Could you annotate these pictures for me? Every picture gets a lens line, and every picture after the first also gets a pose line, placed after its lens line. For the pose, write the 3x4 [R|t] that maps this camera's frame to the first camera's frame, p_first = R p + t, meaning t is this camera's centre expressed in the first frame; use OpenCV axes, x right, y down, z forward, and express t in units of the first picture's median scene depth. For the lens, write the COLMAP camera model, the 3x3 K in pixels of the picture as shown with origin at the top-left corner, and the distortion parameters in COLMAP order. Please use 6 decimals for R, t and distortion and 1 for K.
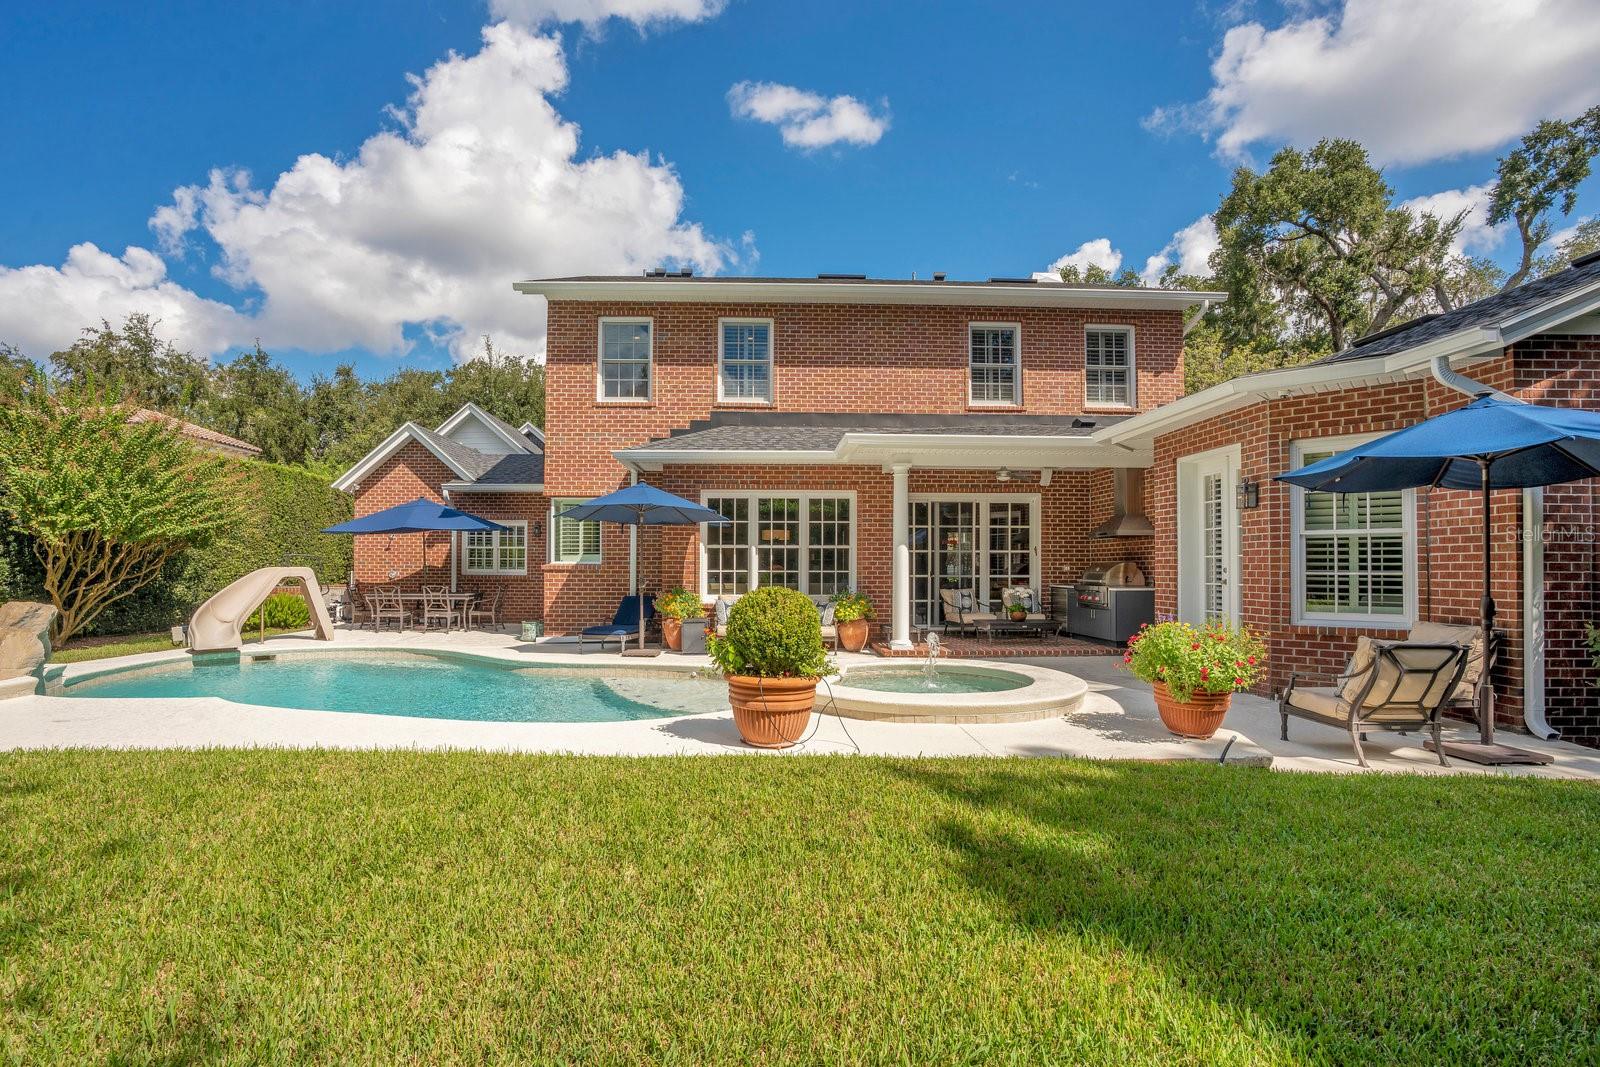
lens RADIAL K [[752.2, 0, 775.2], [0, 752.2, 557.5], [0, 0, 1]] dist [-0.024122, 0.001269]
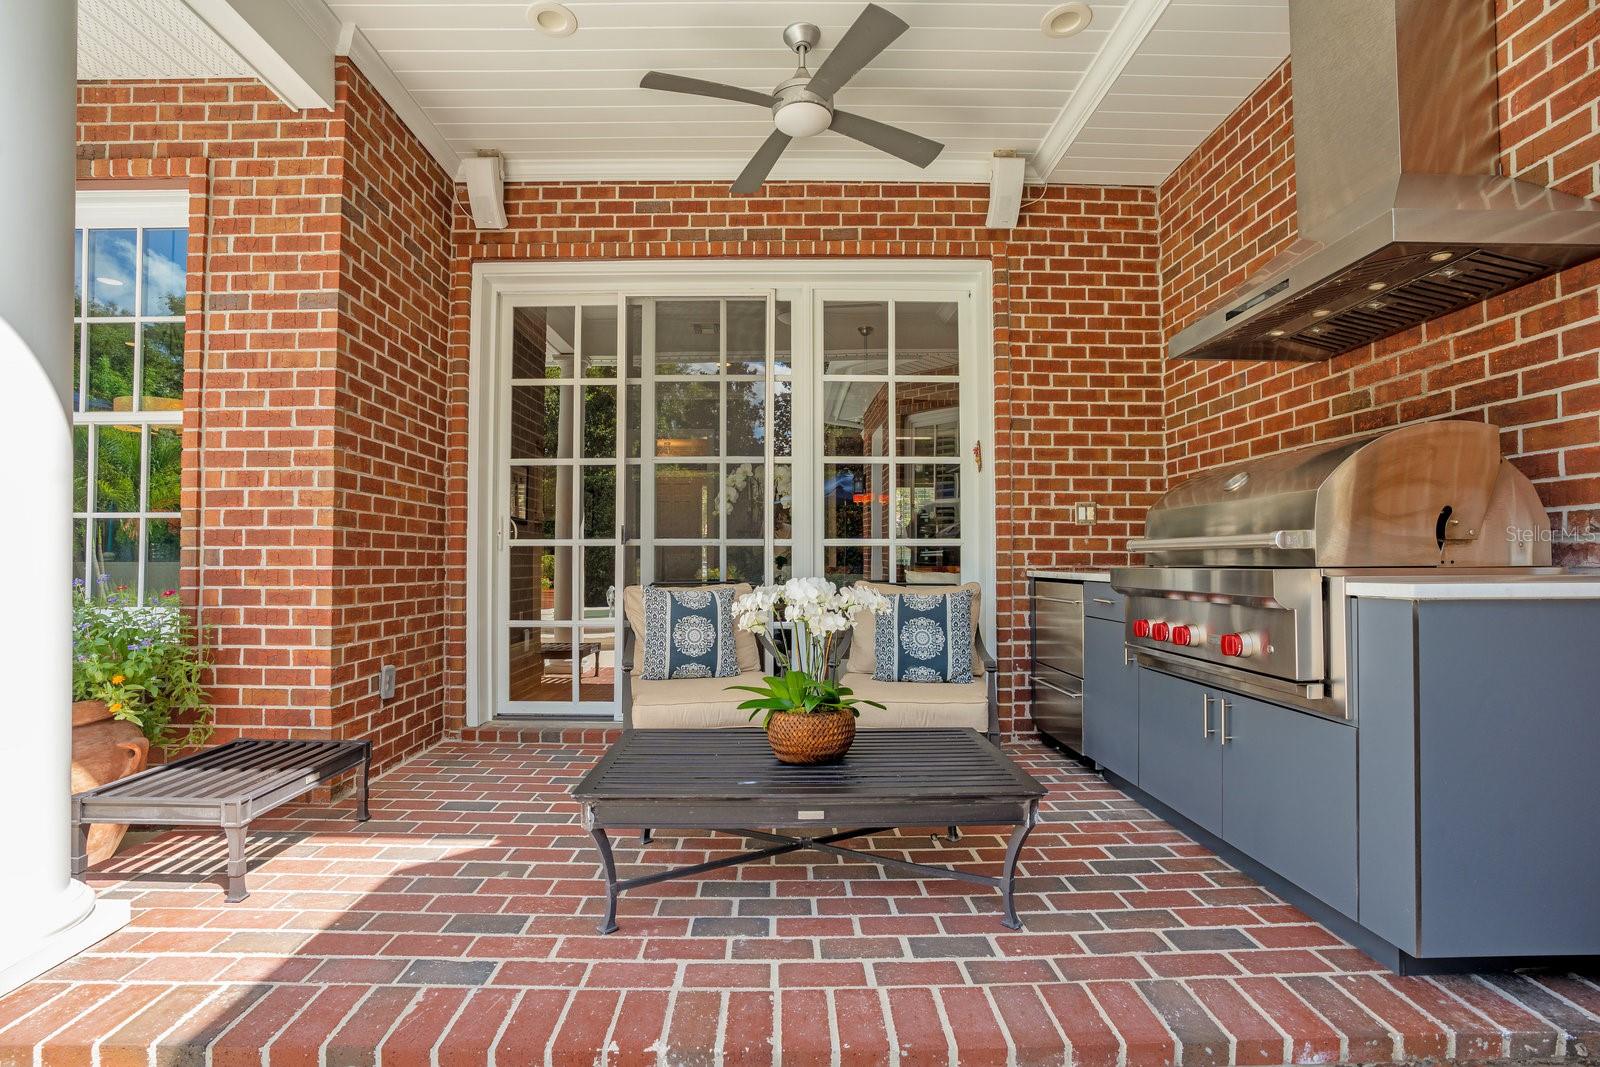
lens RADIAL K [[788.0, 0, 791.6], [0, 788.0, 533.8], [0, 0, 1]] dist [-0.033597, 0.000699]
pose [[0.999778, -0.007258, -0.019794, 0.286615], [0.006728, 0.999621, -0.026700, 0.030617], [0.019980, 0.026561, 0.999447, 0.706448]]
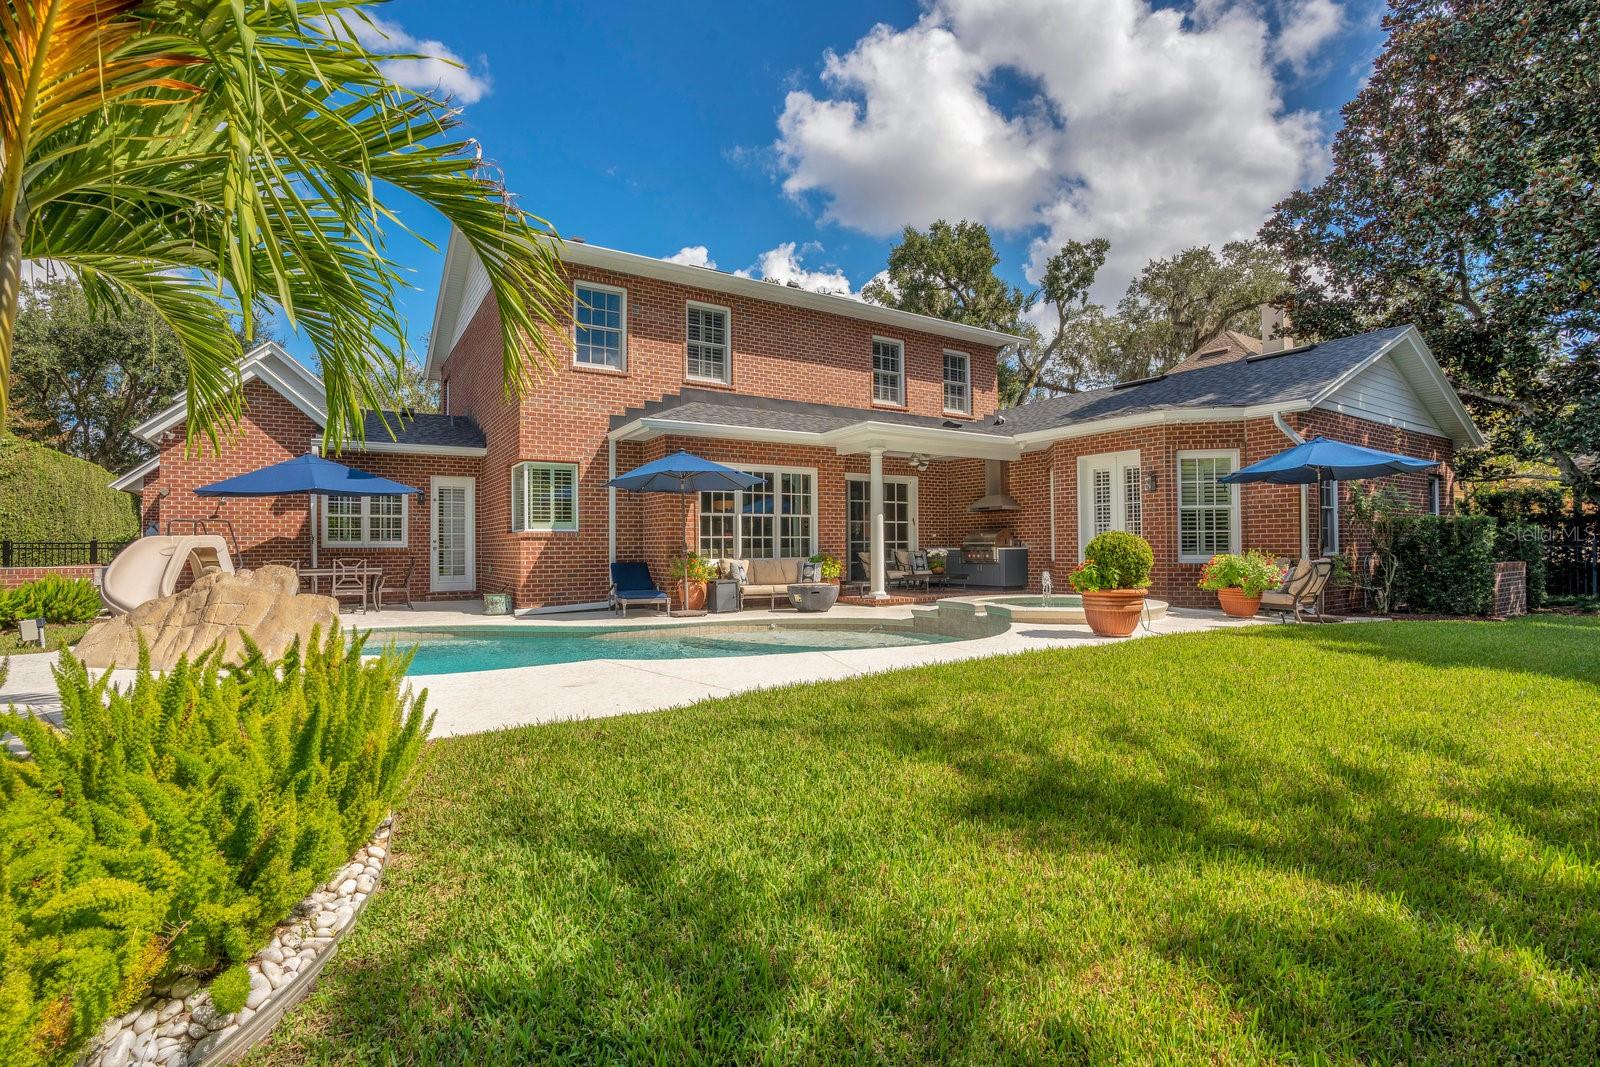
lens RADIAL K [[731.7, 0, 799.2], [0, 731.7, 540.0], [0, 0, 1]] dist [-0.035938, 0.000537]
pose [[0.856391, -0.006673, 0.516285, -0.474168], [0.004306, 0.999974, 0.005783, 0.015212], [-0.516311, -0.002729, 0.856397, 0.035684]]
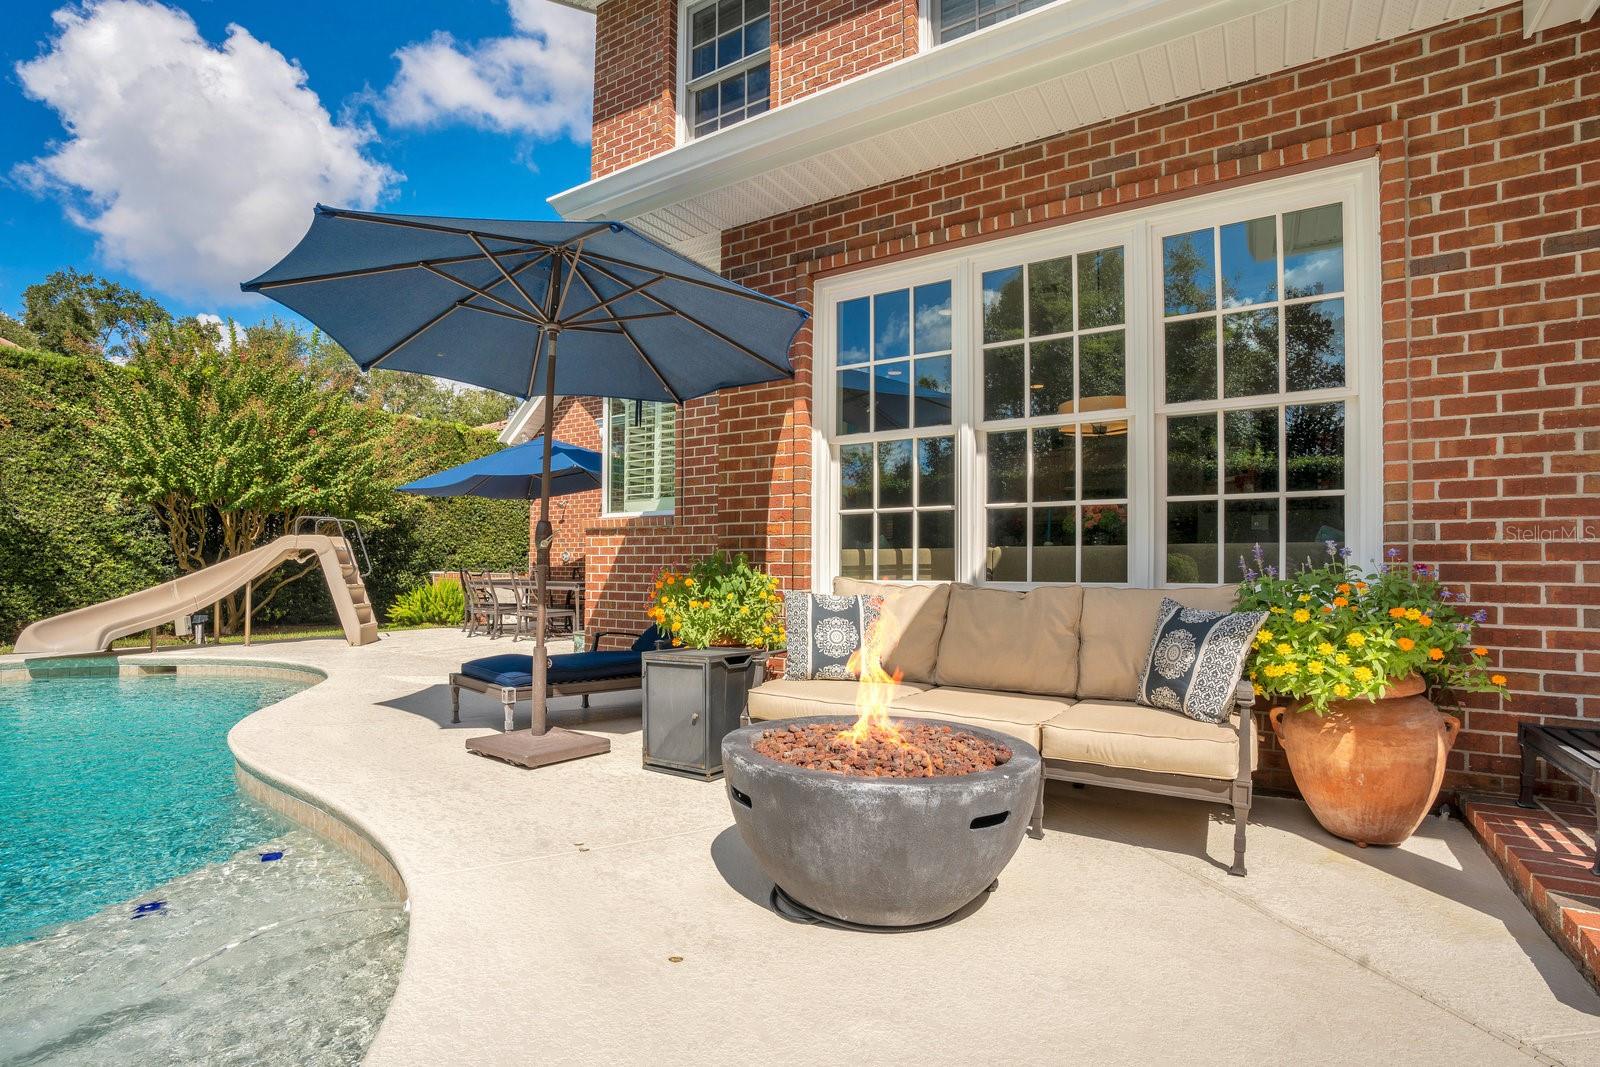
lens RADIAL K [[774.4, 0, 744.7], [0, 774.4, 549.5], [0, 0, 1]] dist [-0.050076, 0.015377]
pose [[0.801566, -0.014514, -0.597731, 0.082324], [0.004805, 0.999829, -0.017834, 0.038328], [0.597888, 0.011423, 0.801499, 0.643385]]
